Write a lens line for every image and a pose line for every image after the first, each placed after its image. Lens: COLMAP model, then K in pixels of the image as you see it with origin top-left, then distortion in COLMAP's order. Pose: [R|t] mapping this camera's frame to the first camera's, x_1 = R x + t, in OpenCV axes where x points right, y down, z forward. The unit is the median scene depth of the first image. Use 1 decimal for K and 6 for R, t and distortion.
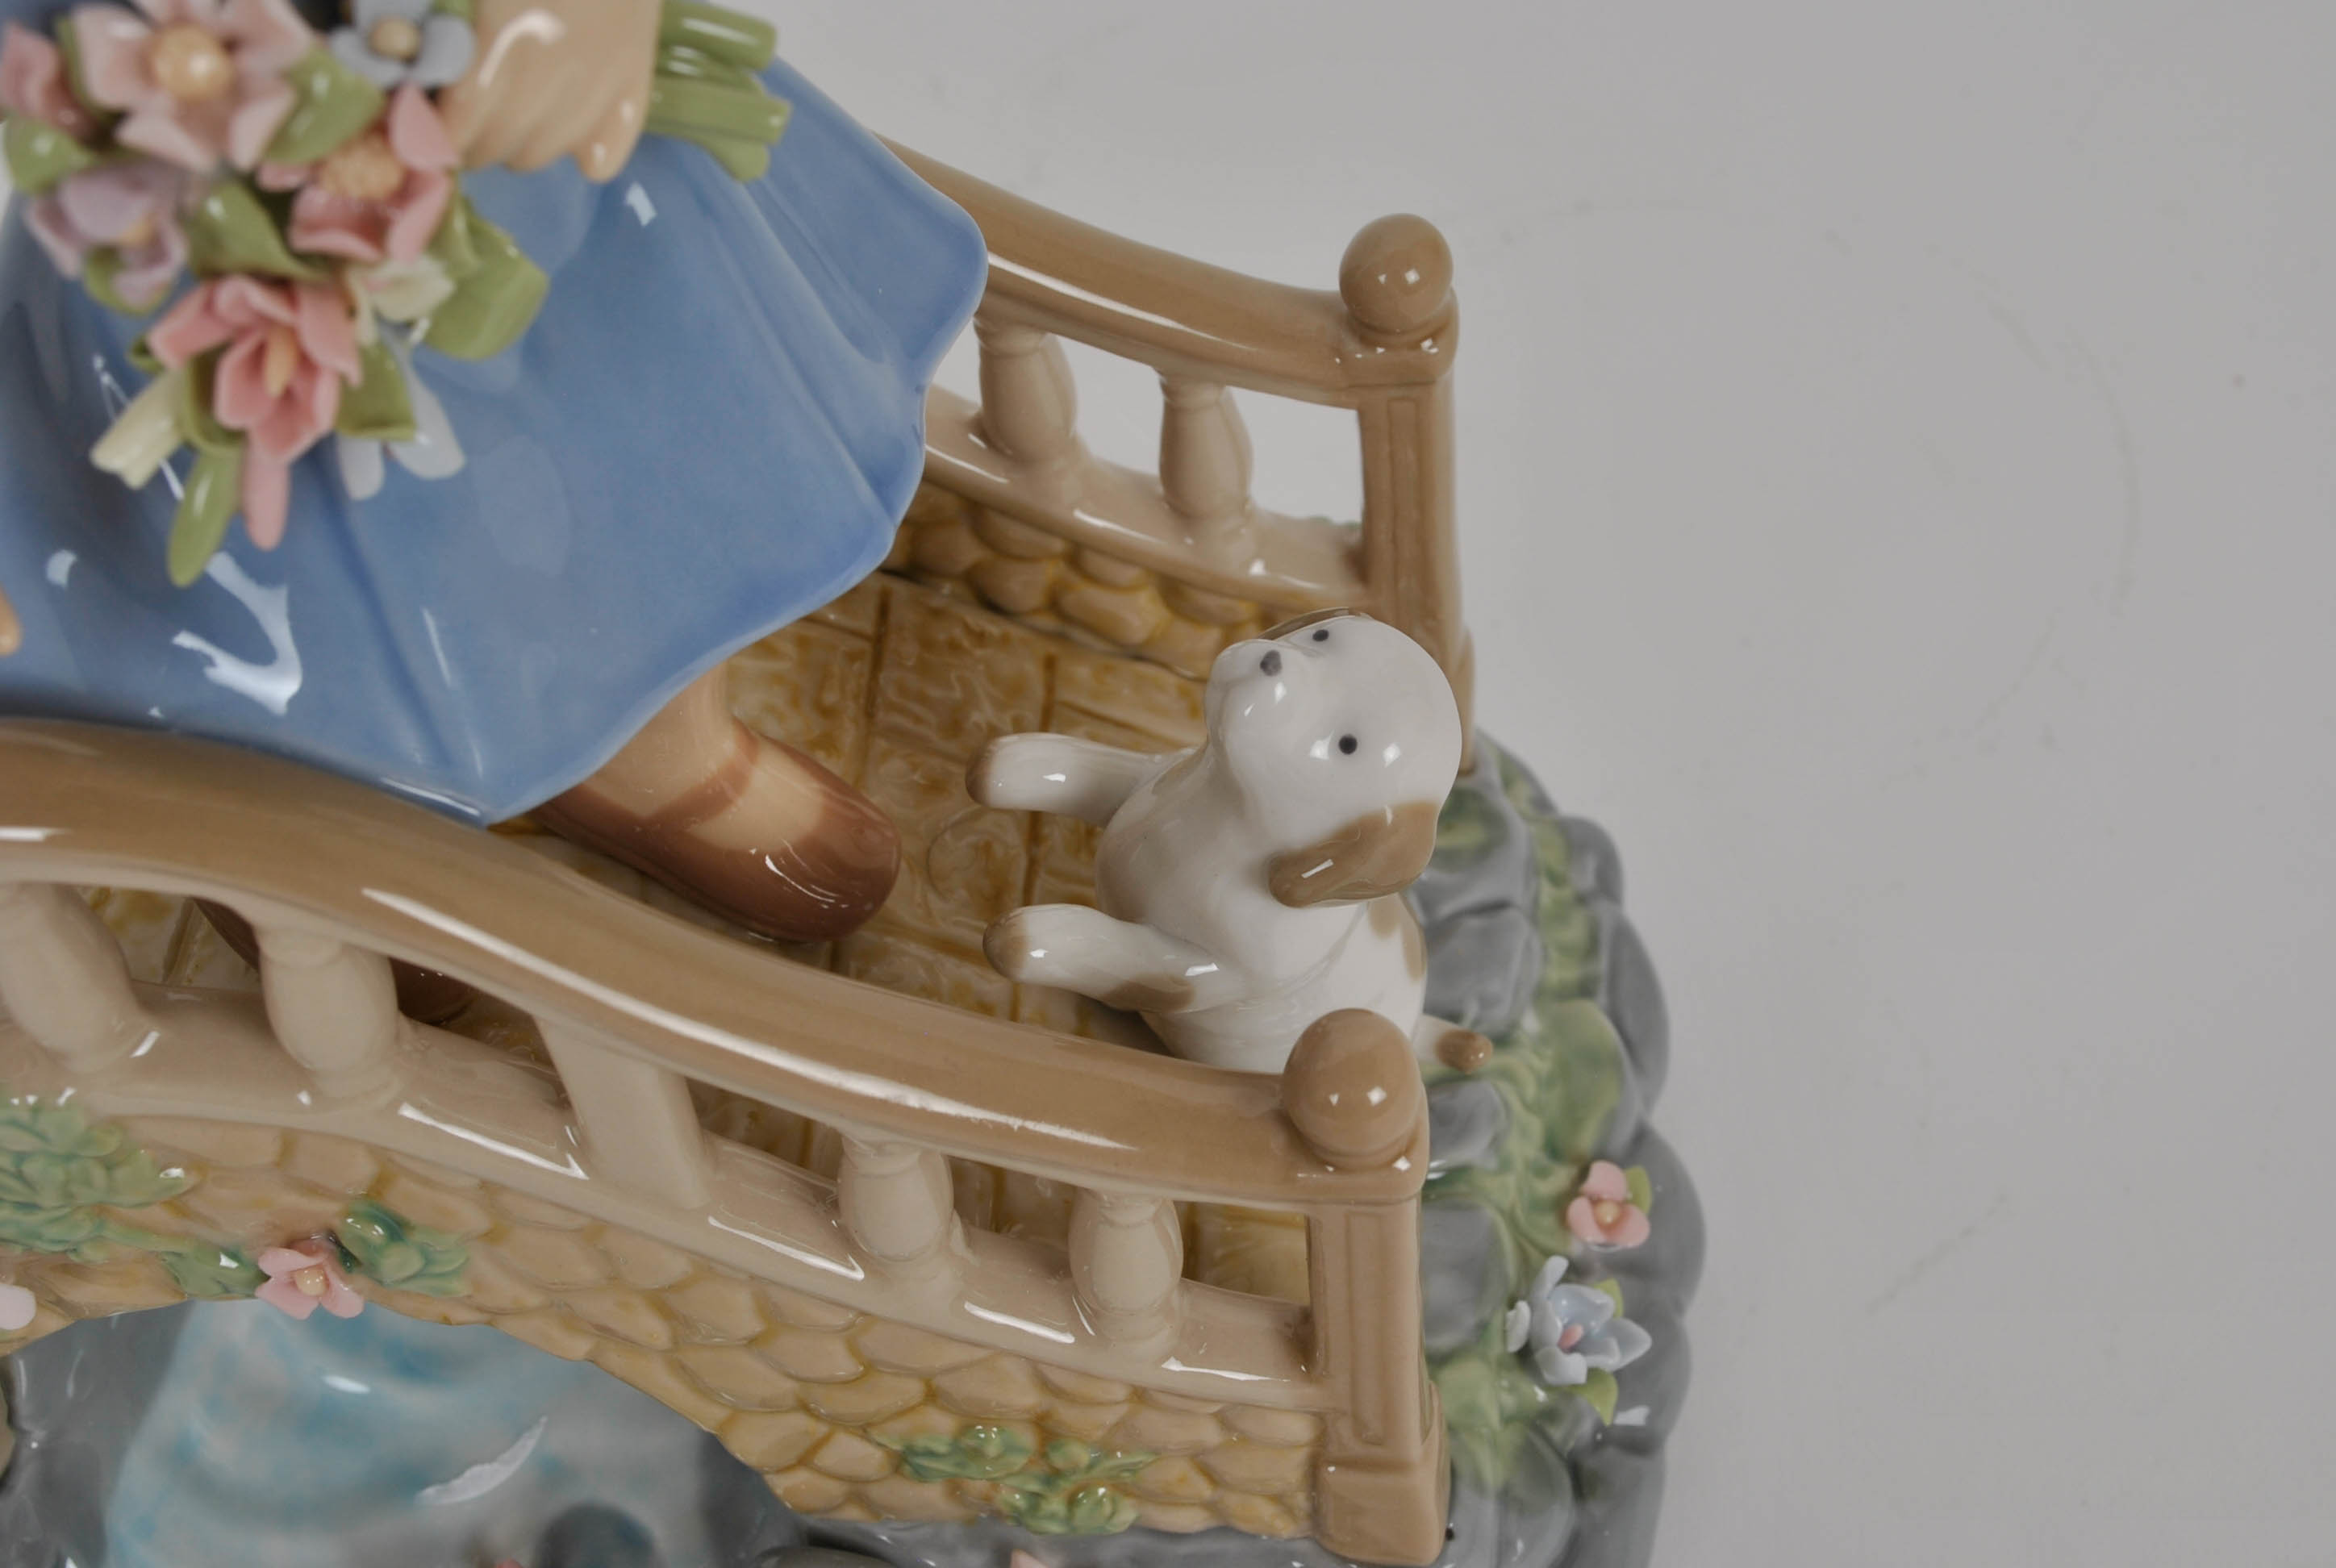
lens RADIAL K [[3338.6, 0, 1168.0], [0, 3338.6, 784.0], [0, 0, 1]] dist [-0.030342, 0.009002]
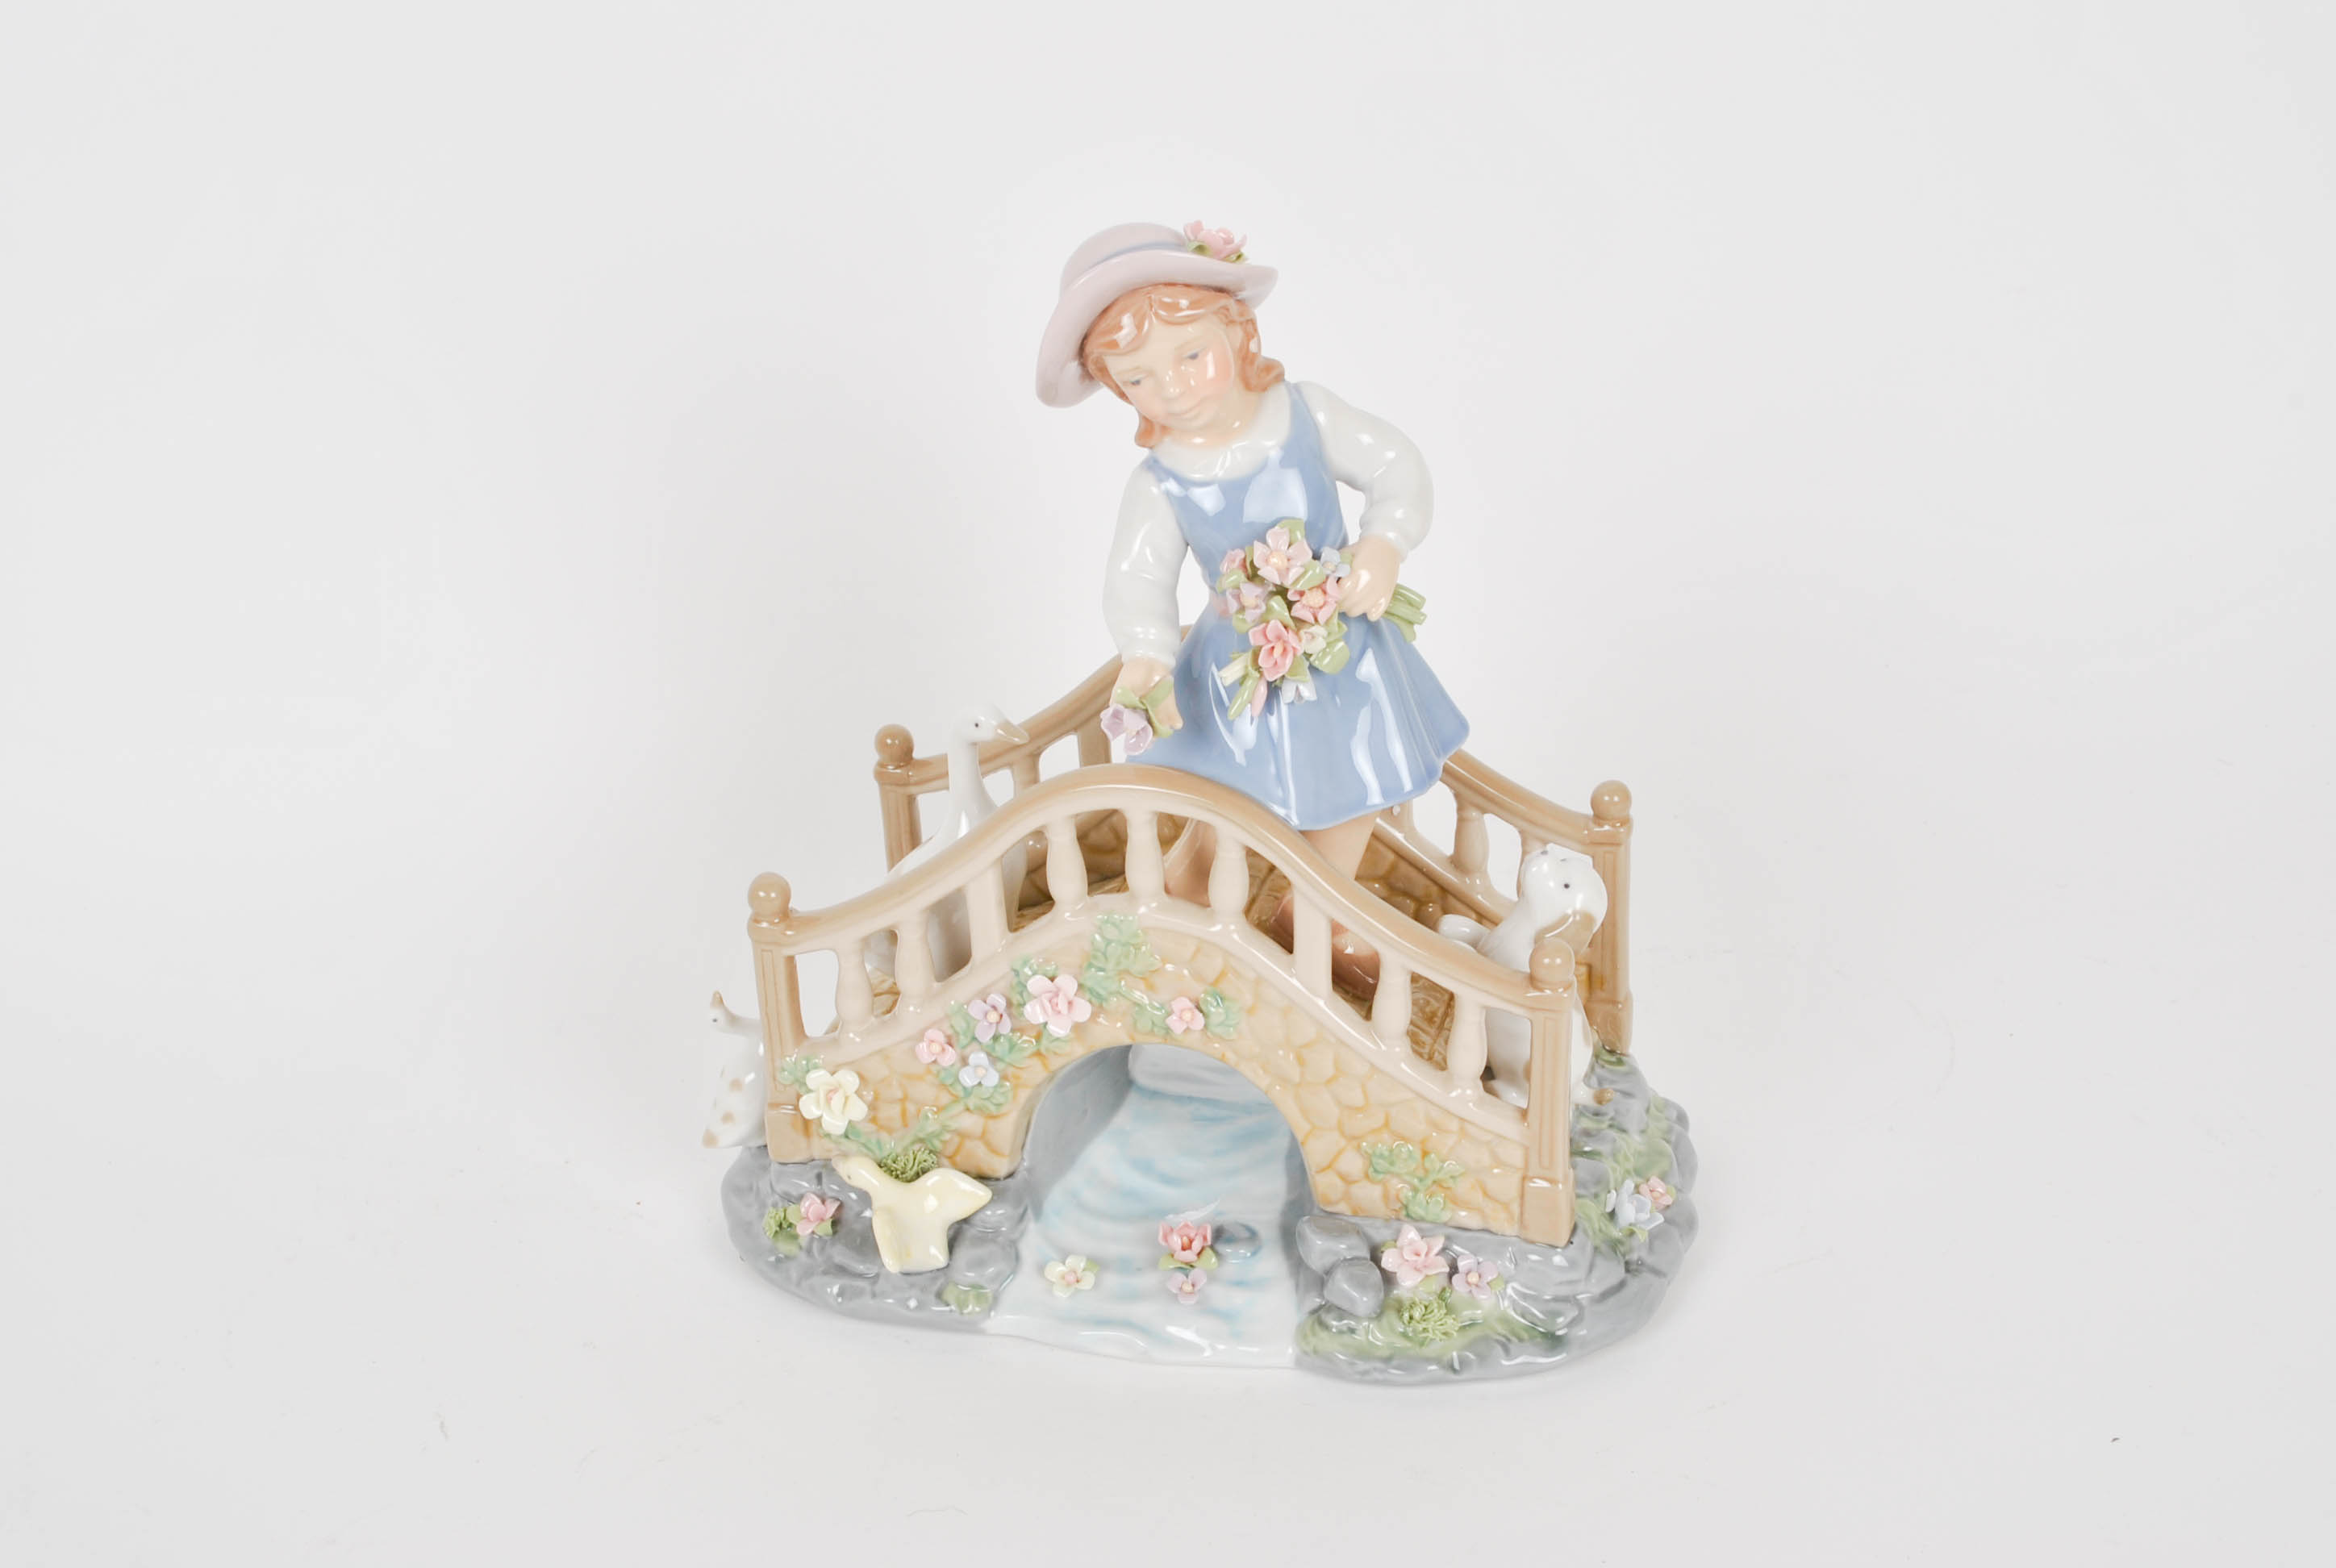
lens RADIAL K [[3338.6, 0, 1168.0], [0, 3338.6, 784.0], [0, 0, 1]] dist [-0.030342, 0.009002]
pose [[0.980097, 0.124590, -0.154555, 0.138776], [-0.181262, 0.879123, -0.440780, 1.153444], [0.080956, 0.460022, 0.884209, -1.530804]]
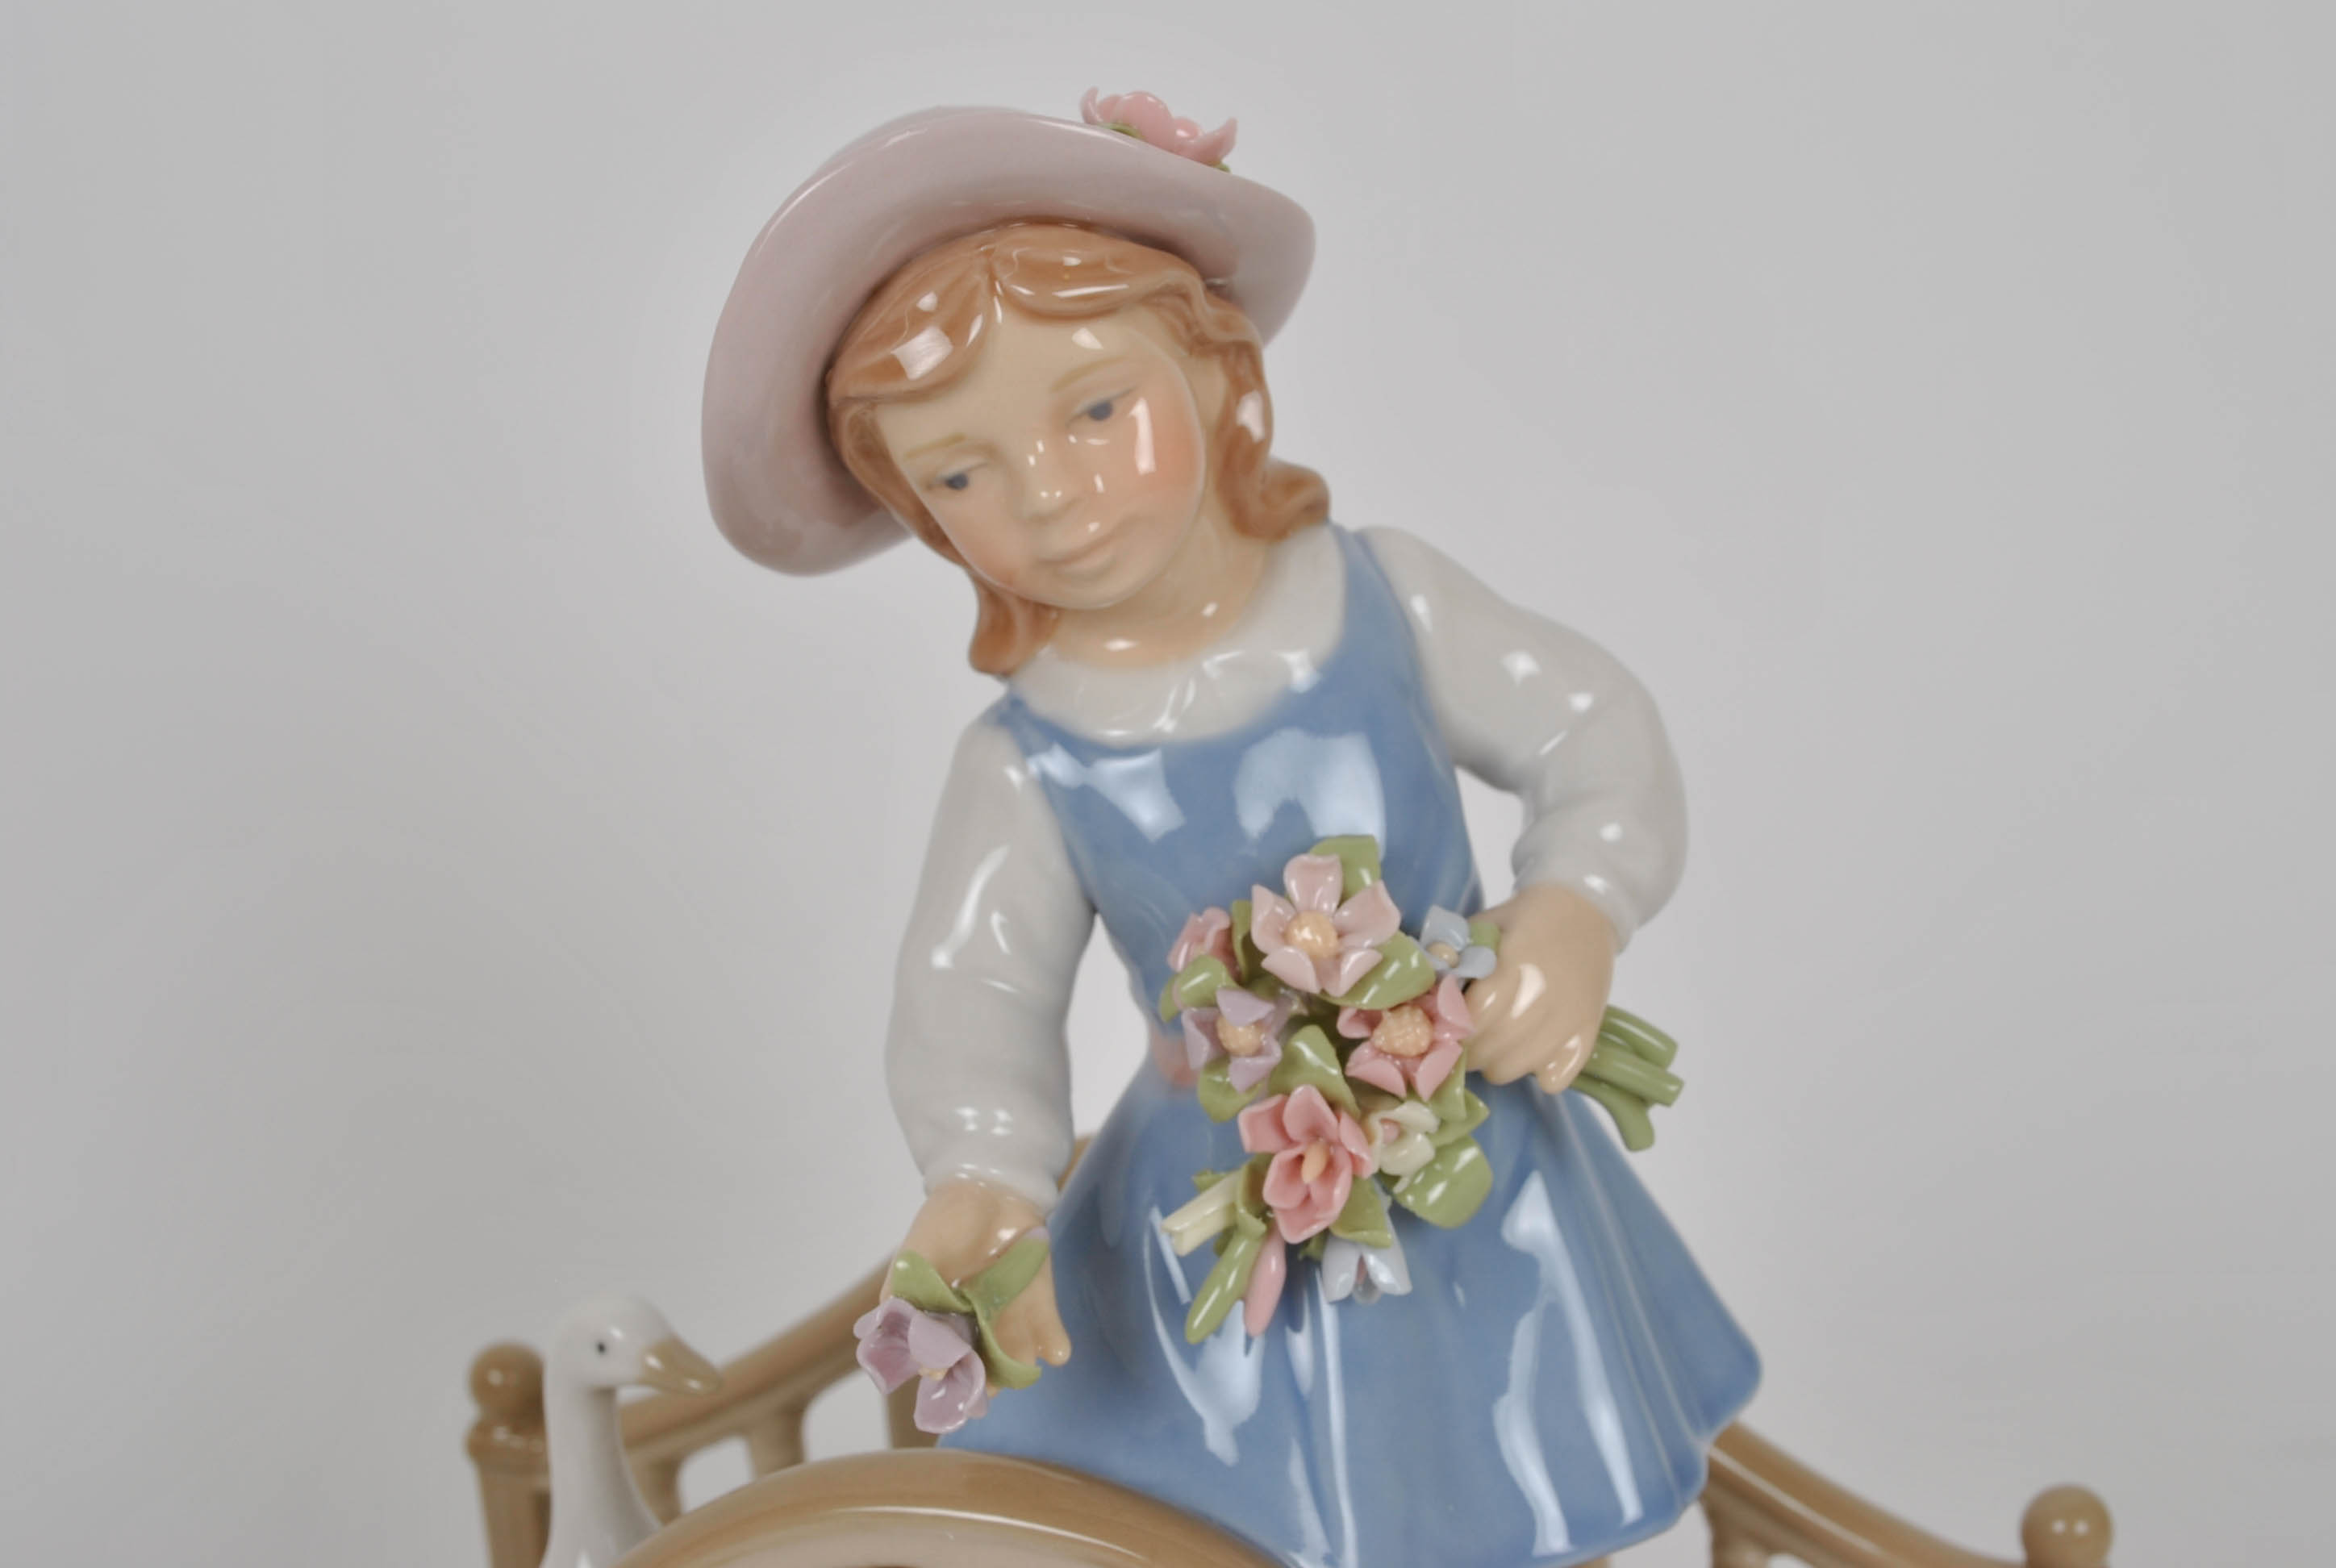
lens RADIAL K [[3338.6, 0, 1168.0], [0, 3338.6, 784.0], [0, 0, 1]] dist [-0.030342, 0.009002]
pose [[0.977292, 0.101668, -0.185912, -0.055618], [-0.193770, 0.783856, -0.589935, 0.426956], [0.085751, 0.612563, 0.785756, -0.163266]]
